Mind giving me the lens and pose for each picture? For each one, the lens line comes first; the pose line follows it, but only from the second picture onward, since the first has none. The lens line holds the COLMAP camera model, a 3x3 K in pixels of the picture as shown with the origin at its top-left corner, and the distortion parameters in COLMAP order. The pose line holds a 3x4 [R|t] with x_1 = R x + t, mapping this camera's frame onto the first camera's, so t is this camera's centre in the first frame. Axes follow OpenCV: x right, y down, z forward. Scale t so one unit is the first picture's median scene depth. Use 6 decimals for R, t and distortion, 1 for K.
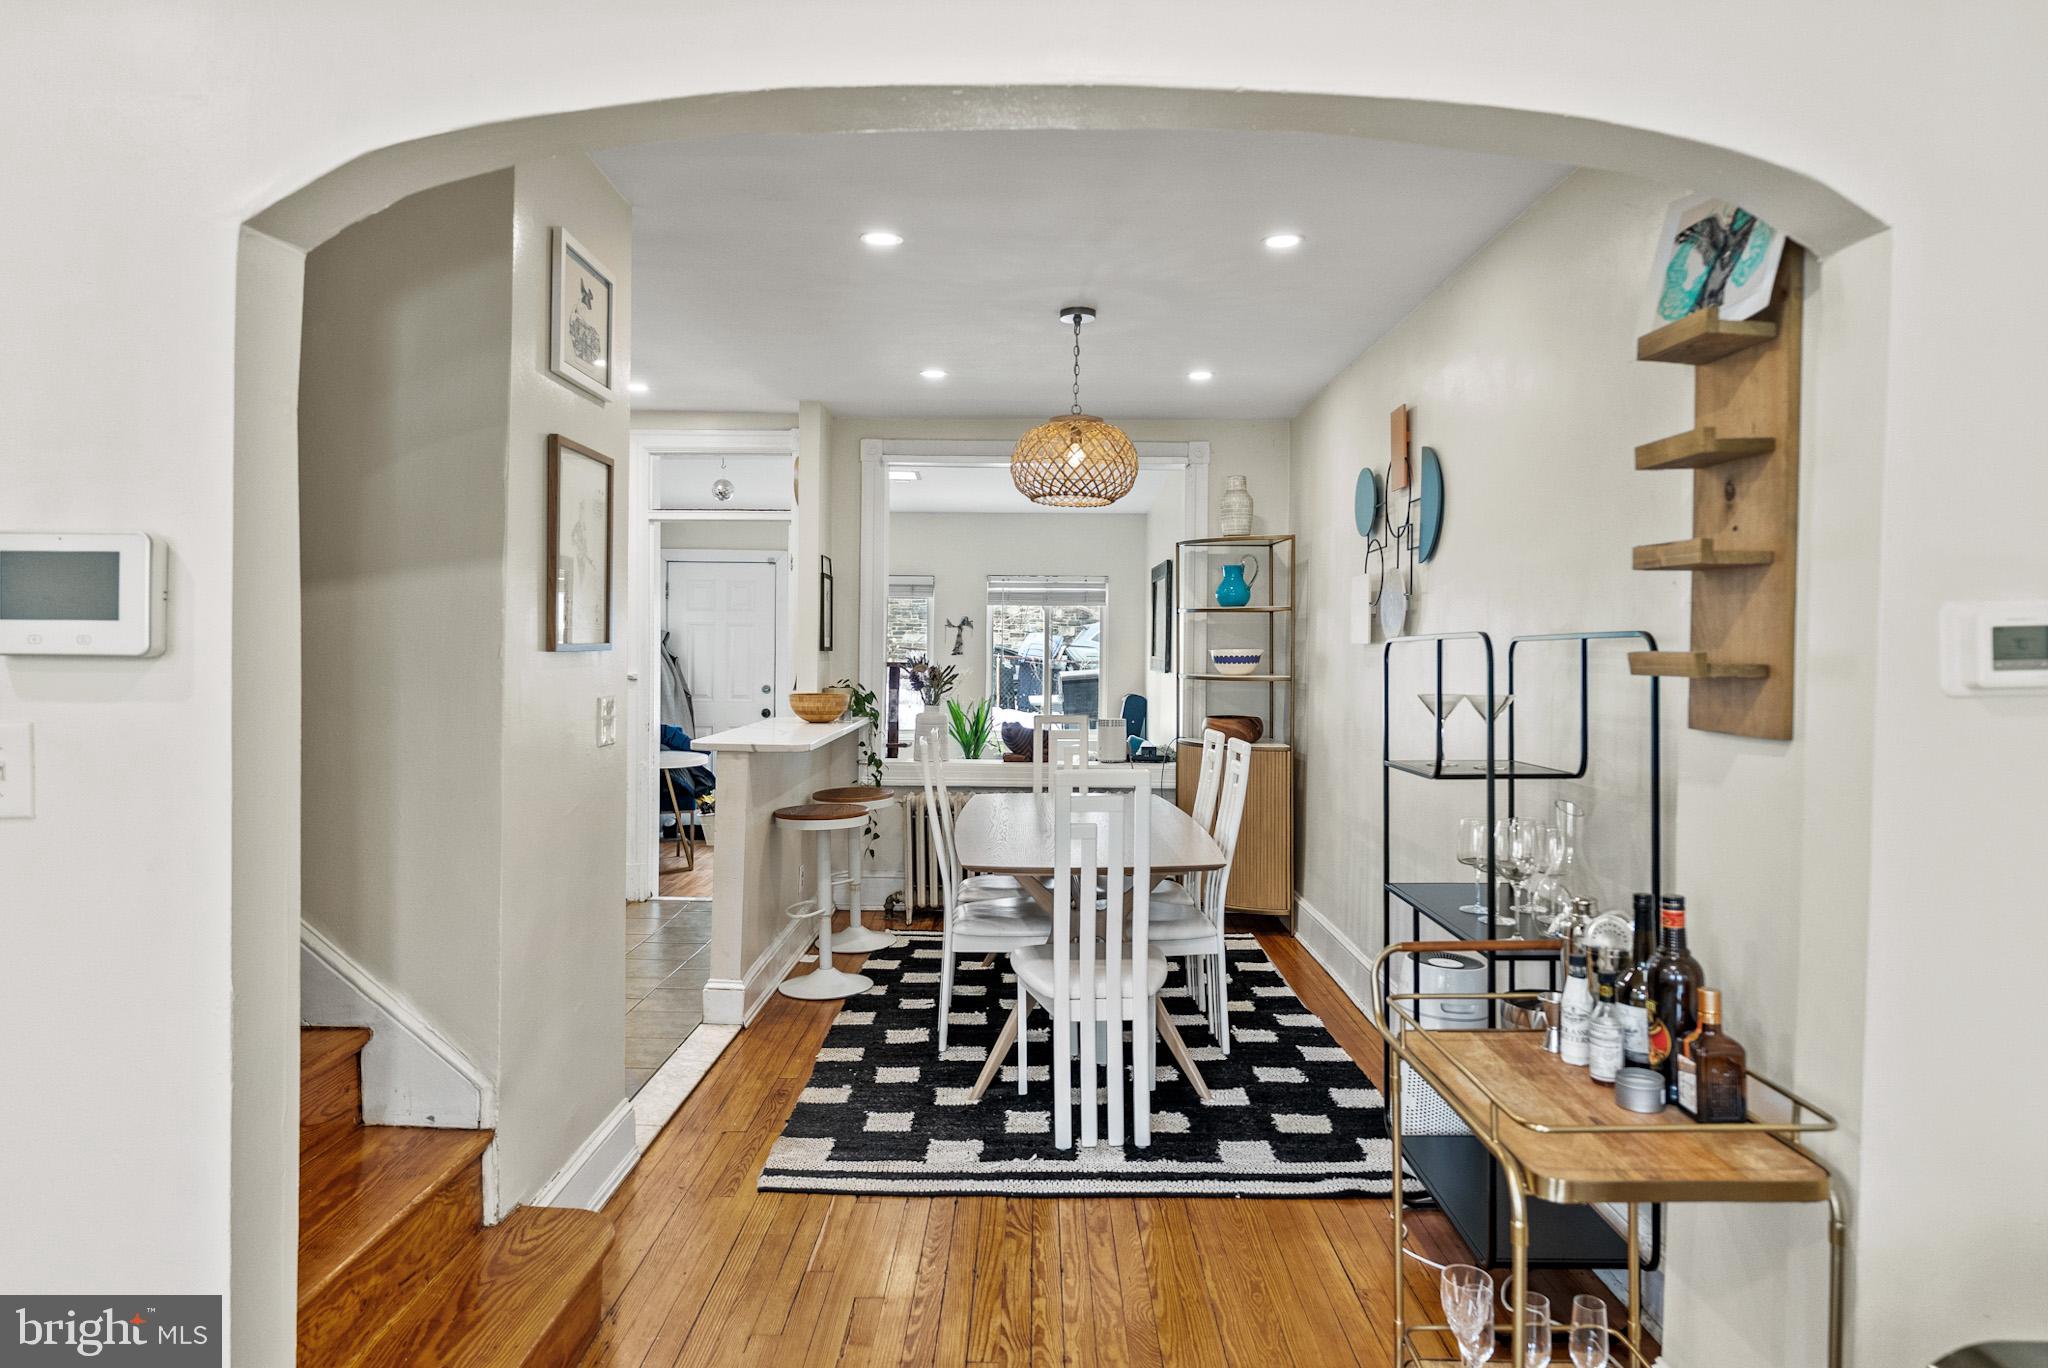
lens RADIAL K [[1243.8, 0, 1024.0], [0, 1243.8, 684.0], [0, 0, 1]] dist [-0.020591, 0.000199]
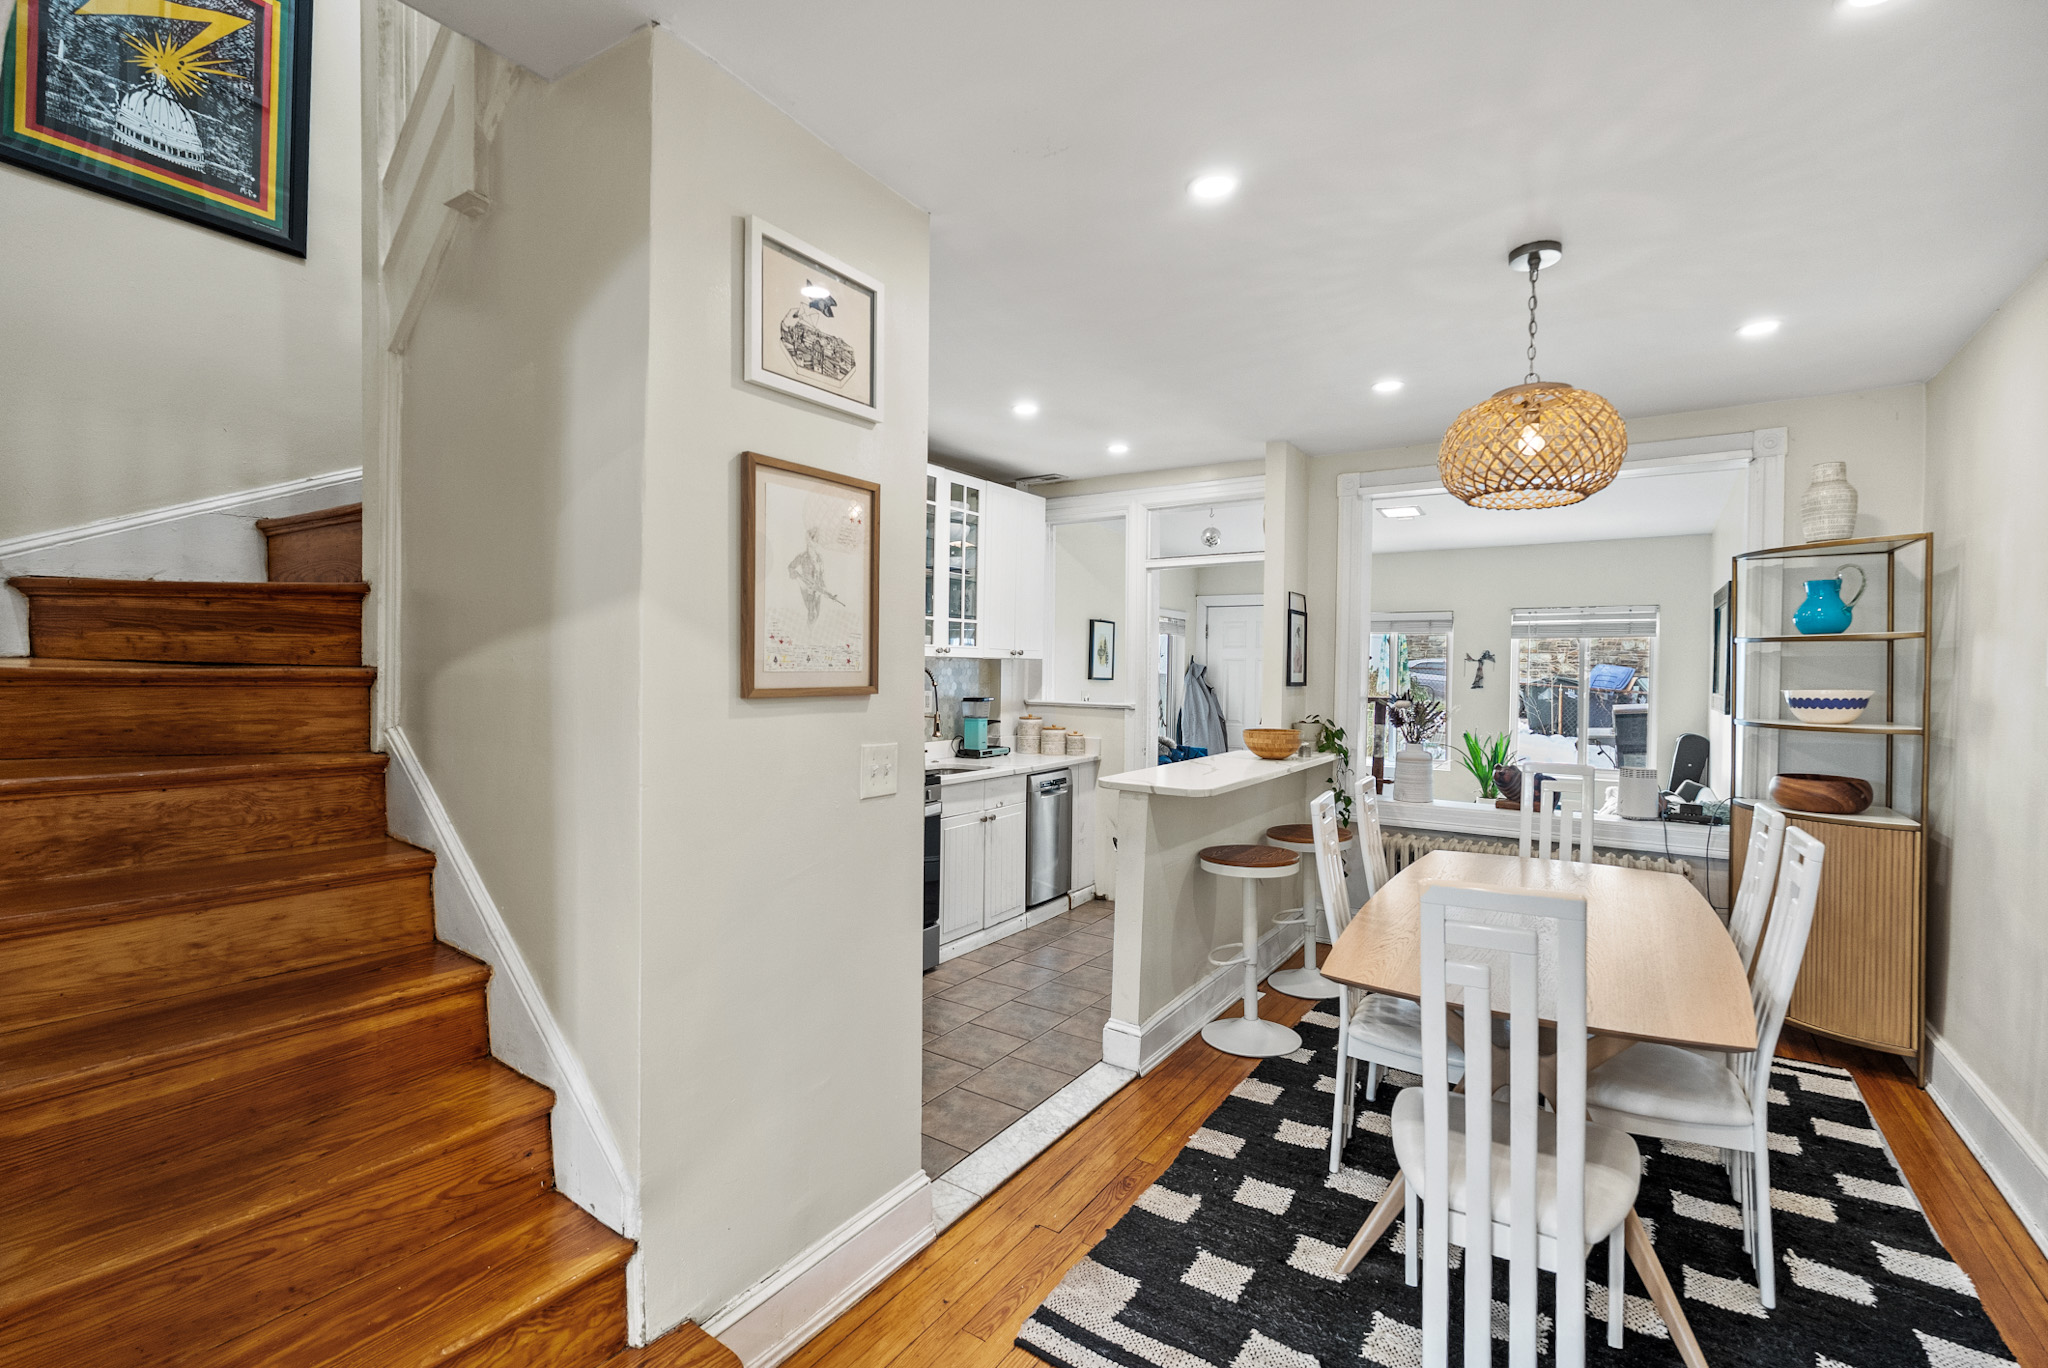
lens RADIAL K [[909.8, 0, 1016.5], [0, 909.8, 689.7], [0, 0, 1]] dist [-0.010650, 0.001426]
pose [[0.831435, 0.011996, -0.555493, 0.074096], [-0.019256, 0.999788, -0.007230, -0.016477], [0.555289, 0.016708, 0.831490, 0.298560]]
